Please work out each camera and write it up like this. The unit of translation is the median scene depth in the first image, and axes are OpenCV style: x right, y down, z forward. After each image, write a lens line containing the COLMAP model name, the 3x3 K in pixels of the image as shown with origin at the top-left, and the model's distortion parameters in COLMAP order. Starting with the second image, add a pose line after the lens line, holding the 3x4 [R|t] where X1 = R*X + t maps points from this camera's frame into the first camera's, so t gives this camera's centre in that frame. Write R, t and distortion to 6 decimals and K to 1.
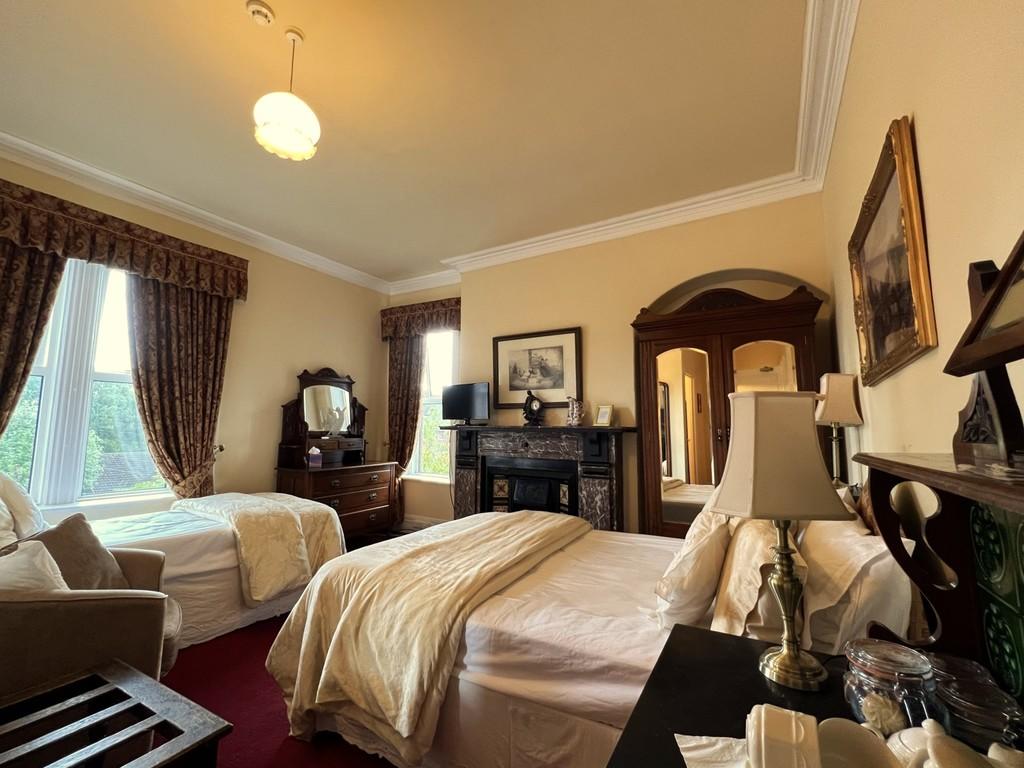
lens RADIAL K [[441.1, 0, 515.0], [0, 441.1, 379.0], [0, 0, 1]] dist [0.017374, -0.000009]
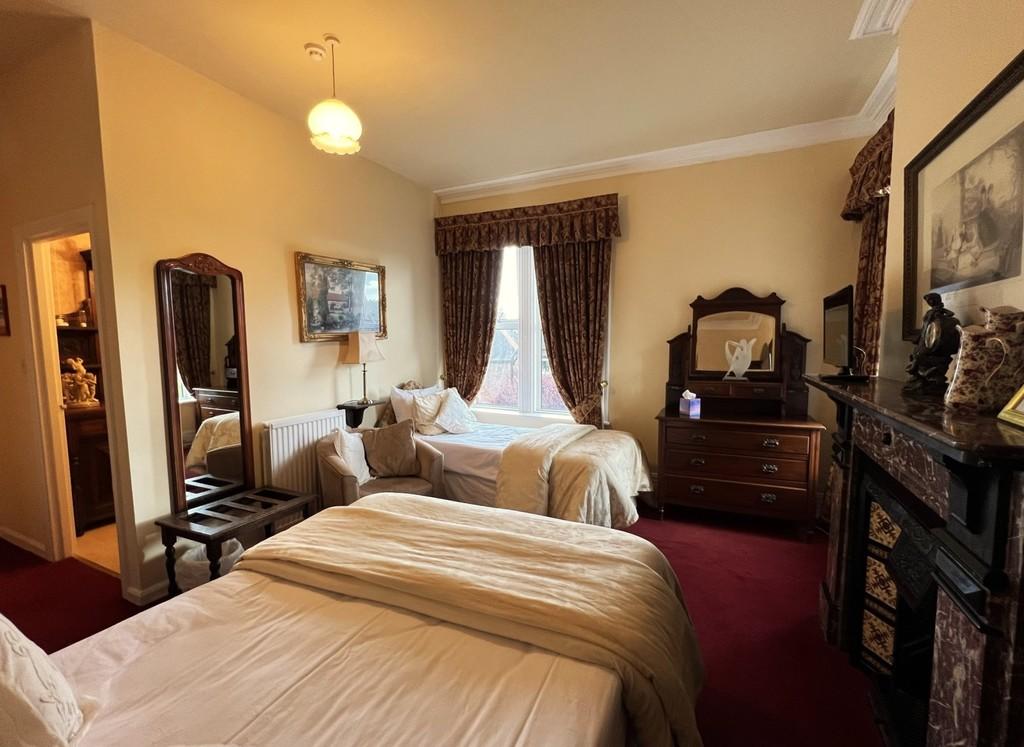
lens RADIAL K [[474.5, 0, 559.6], [0, 474.5, 387.2], [0, 0, 1]] dist [-0.004182, -0.000119]
pose [[0.081691, 0.091926, -0.992409, 0.504022], [0.110992, 0.988704, 0.100719, 0.036660], [0.990458, -0.118377, 0.070565, 0.842630]]
